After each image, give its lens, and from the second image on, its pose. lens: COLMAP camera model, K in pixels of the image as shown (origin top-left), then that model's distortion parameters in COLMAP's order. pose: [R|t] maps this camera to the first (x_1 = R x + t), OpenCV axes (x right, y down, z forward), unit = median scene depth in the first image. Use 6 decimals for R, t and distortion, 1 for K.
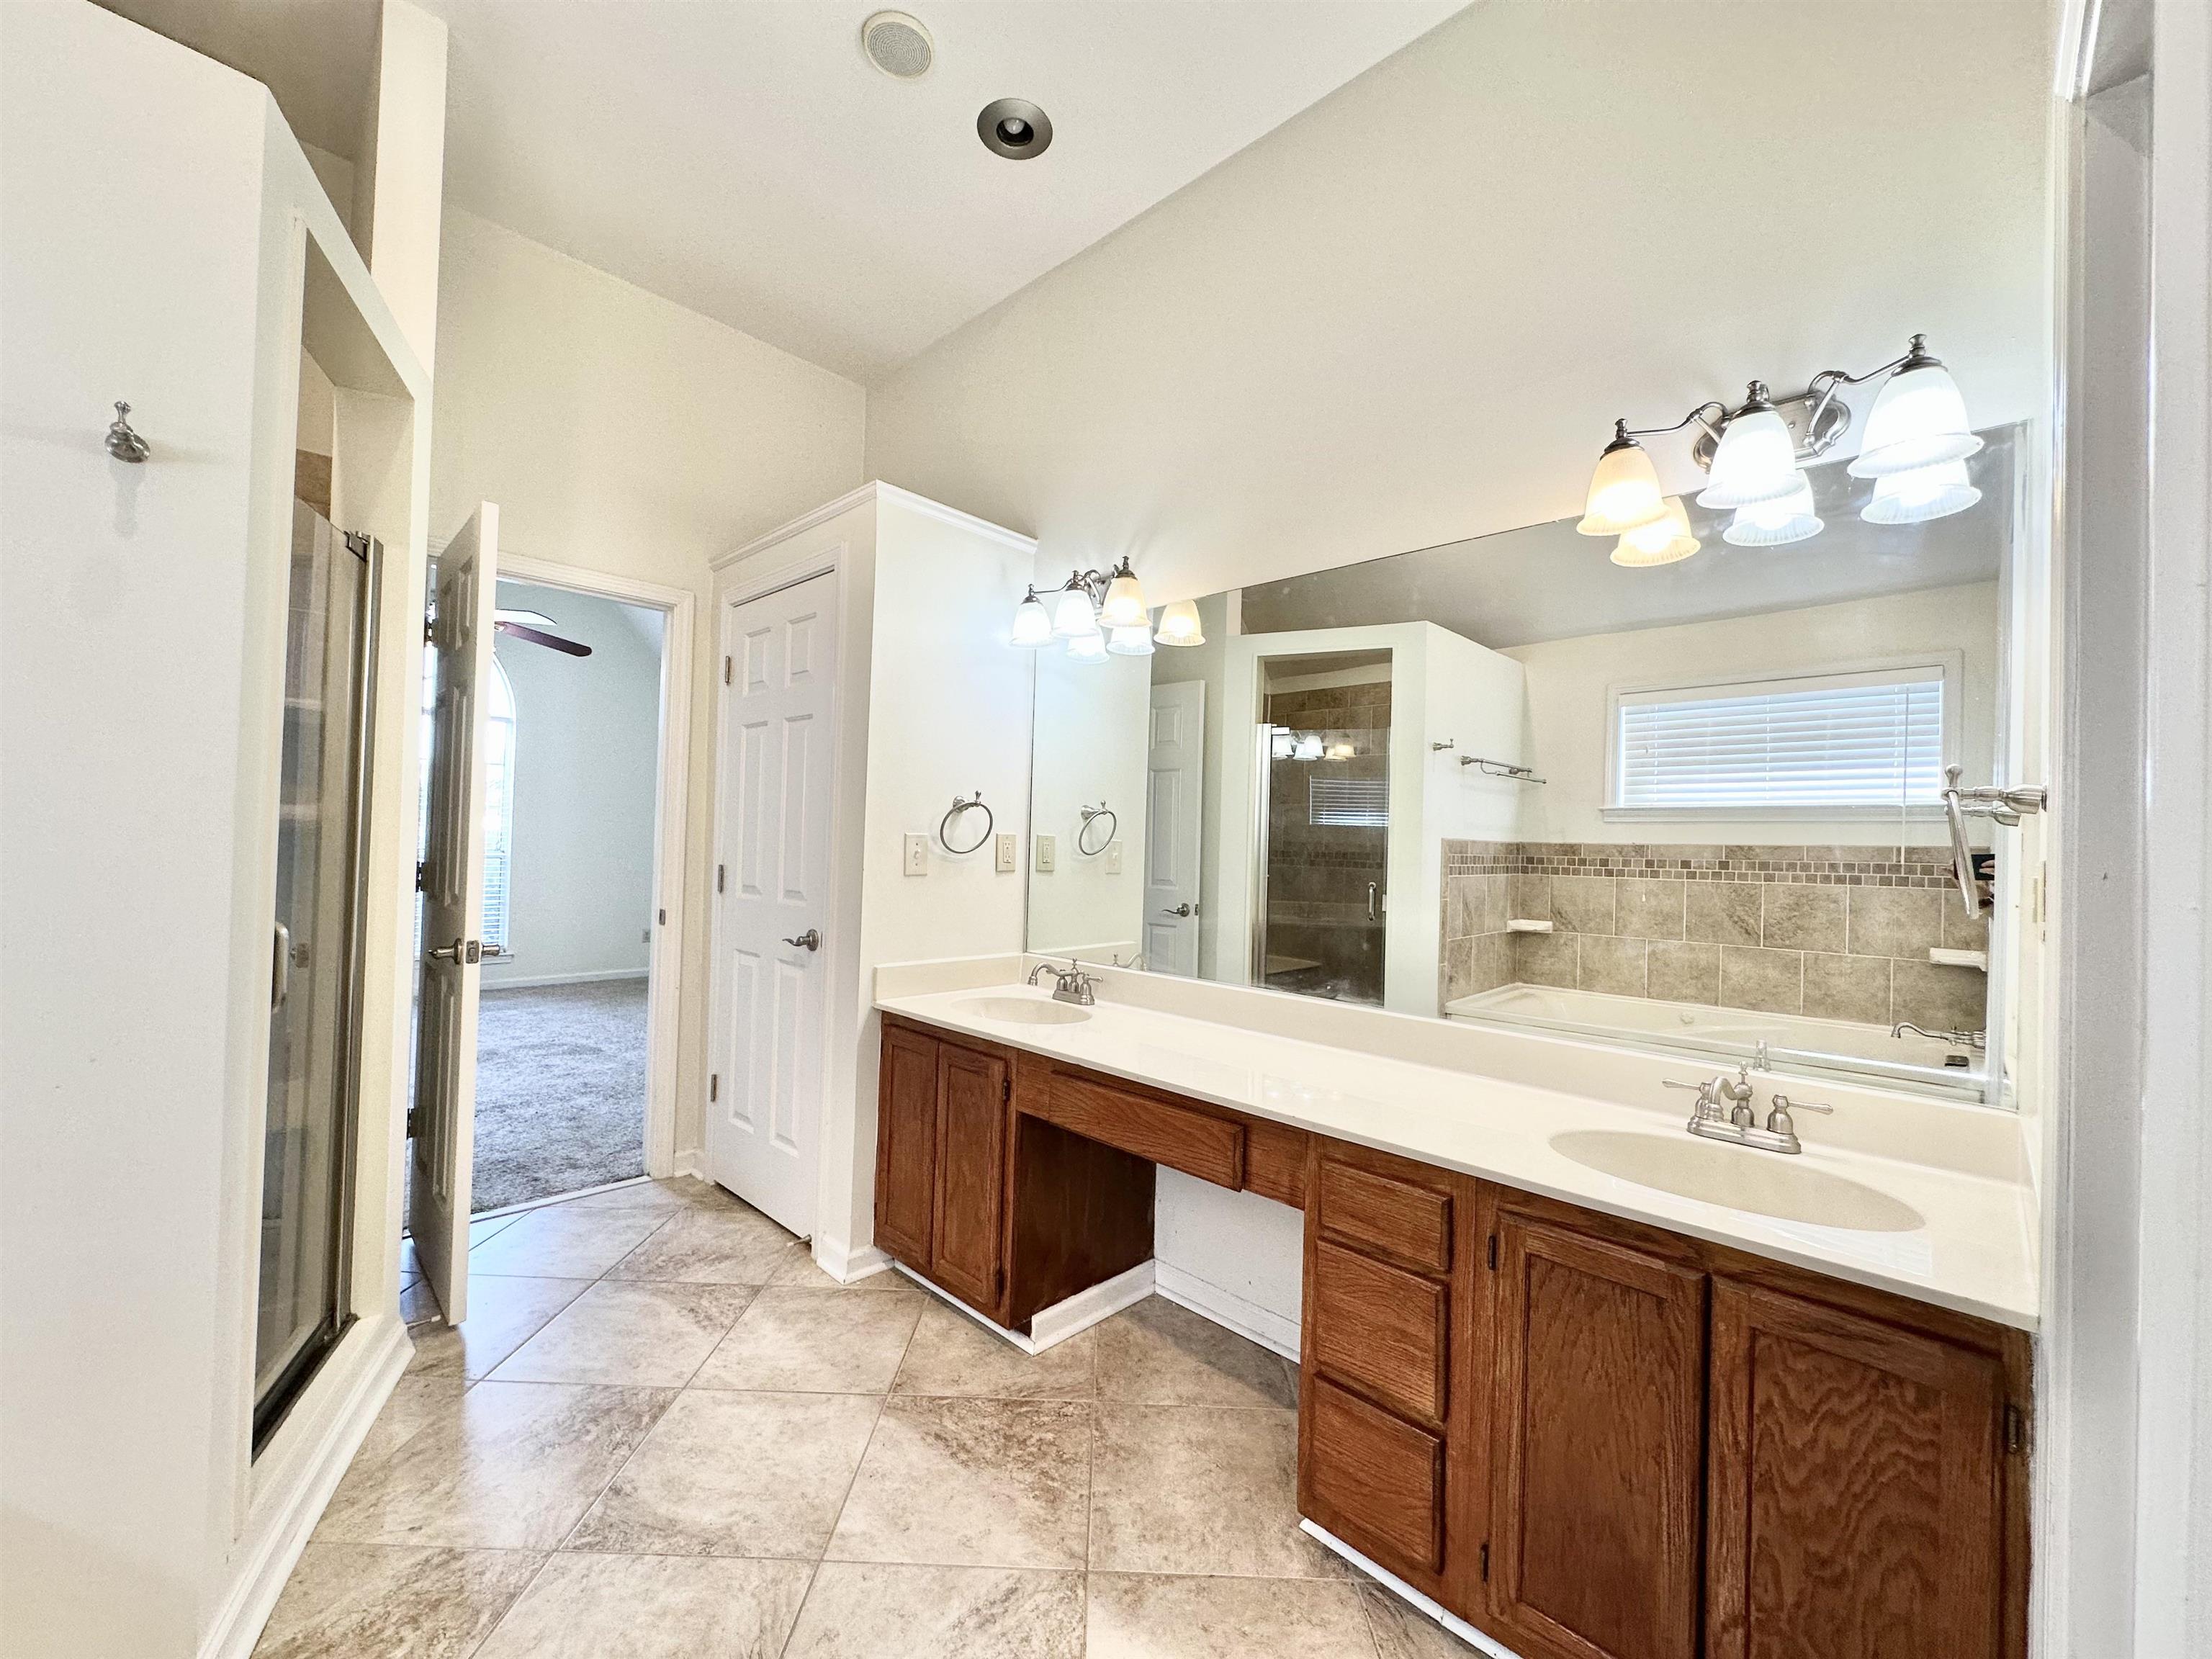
lens RADIAL K [[892.0, 0, 1088.8], [0, 892.0, 833.8], [0, 0, 1]] dist [0.000577, 0.000020]
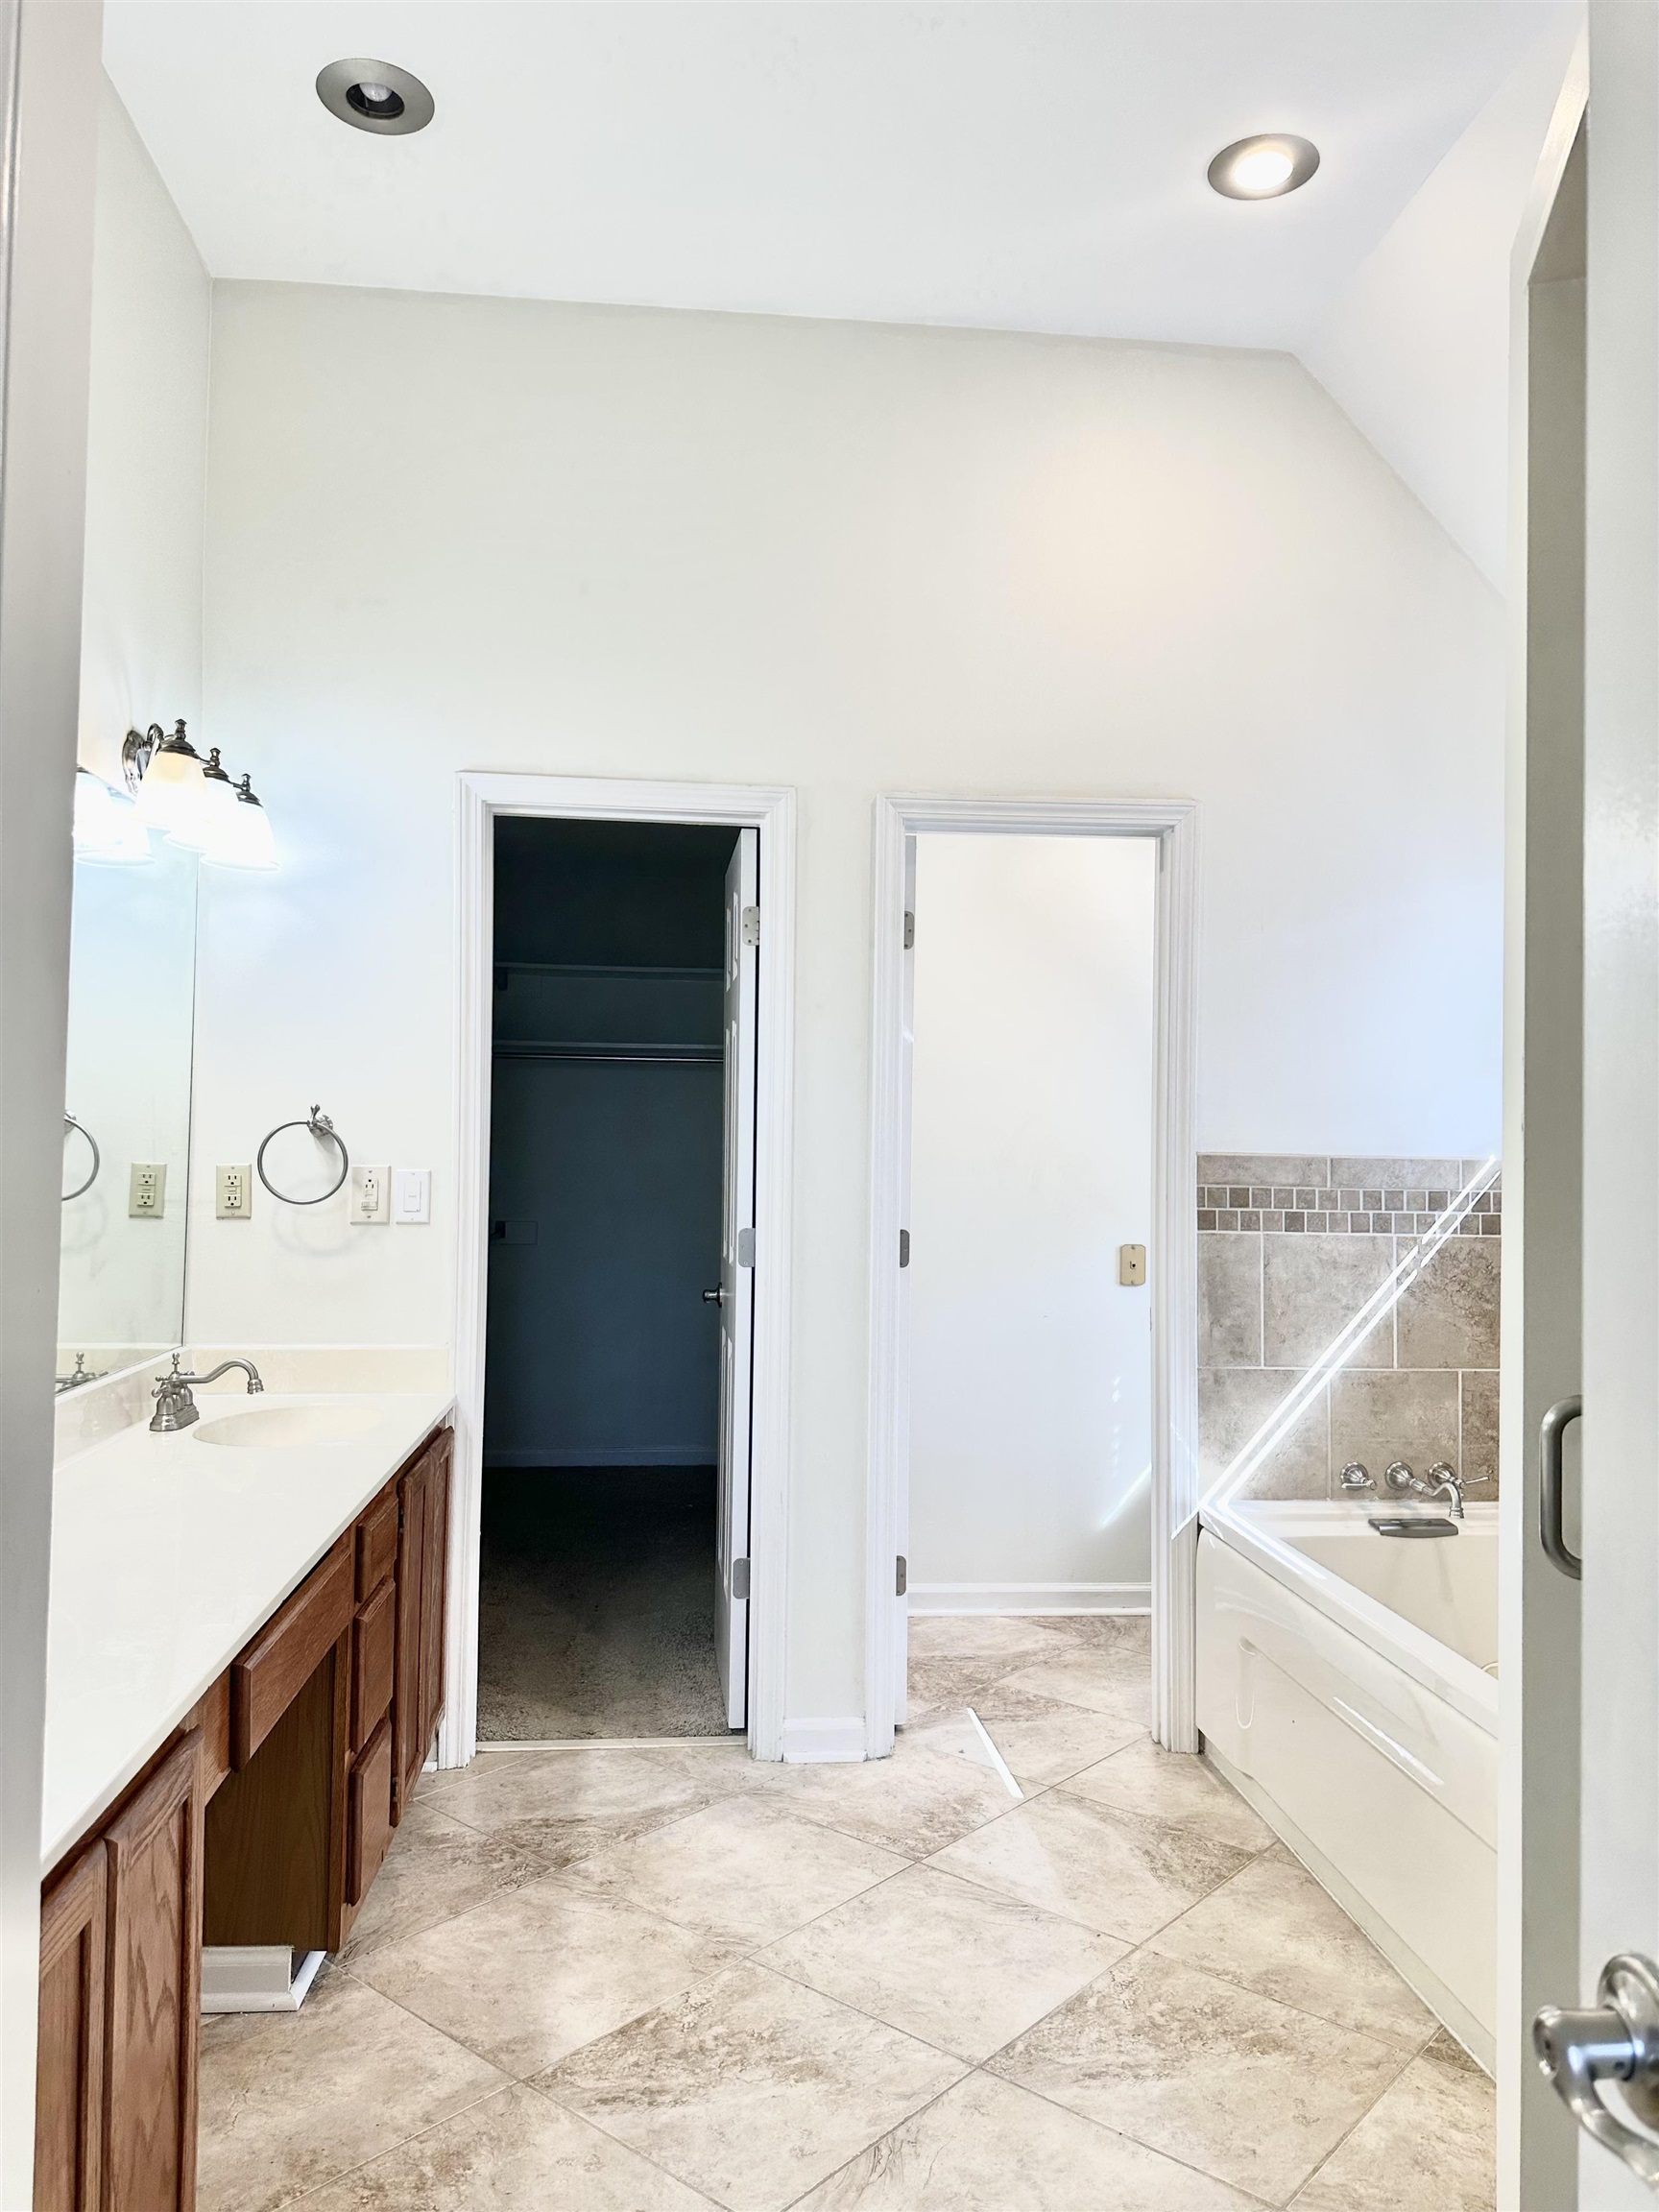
lens RADIAL K [[1533.2, 0, 823.3], [0, 1533.2, 1106.9], [0, 0, 1]] dist [-0.002051, -0.000202]
pose [[-0.768625, -0.024947, 0.639213, -1.122884], [-0.046357, 0.998784, -0.016762, -0.065427], [-0.638018, -0.042516, -0.768847, 1.986877]]
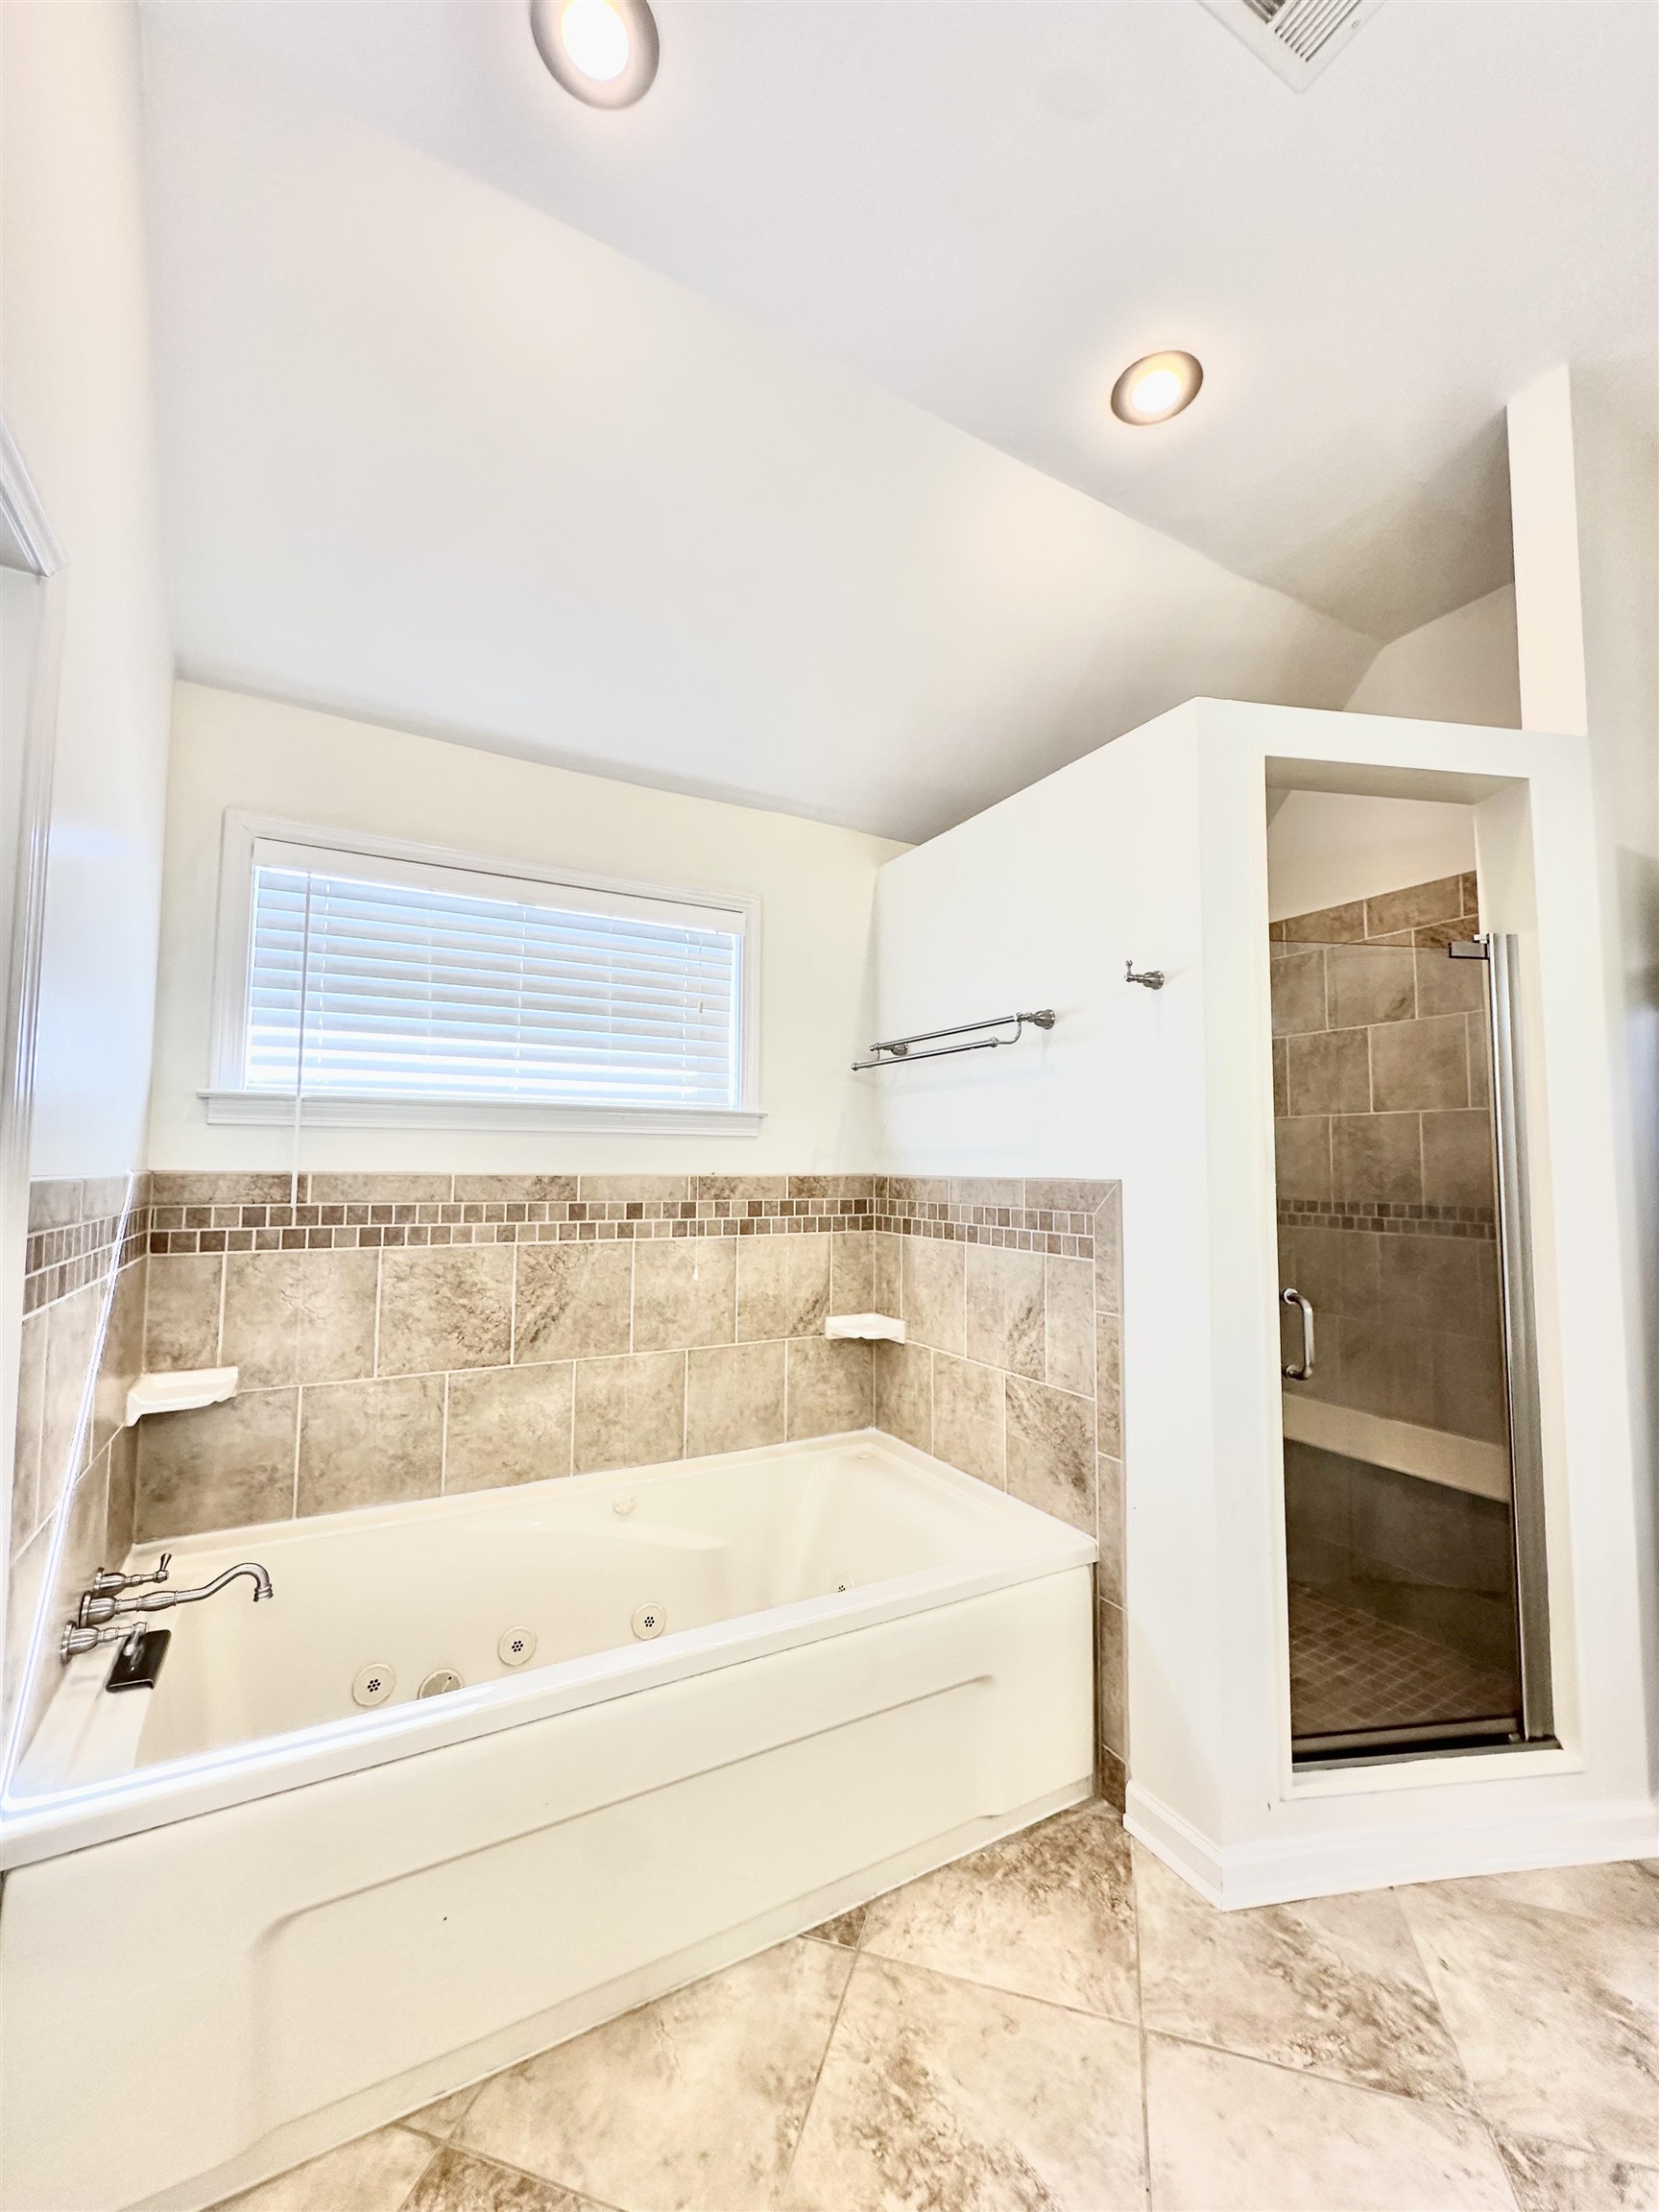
lens RADIAL K [[892.0, 0, 844.7], [0, 892.0, 1099.9], [0, 0, 1]] dist [0.000577, 0.000020]
pose [[-0.274283, -0.105278, -0.955869, 0.449815], [-0.004016, 0.994106, -0.108337, -0.035873], [0.961641, -0.025877, -0.273089, 0.696601]]
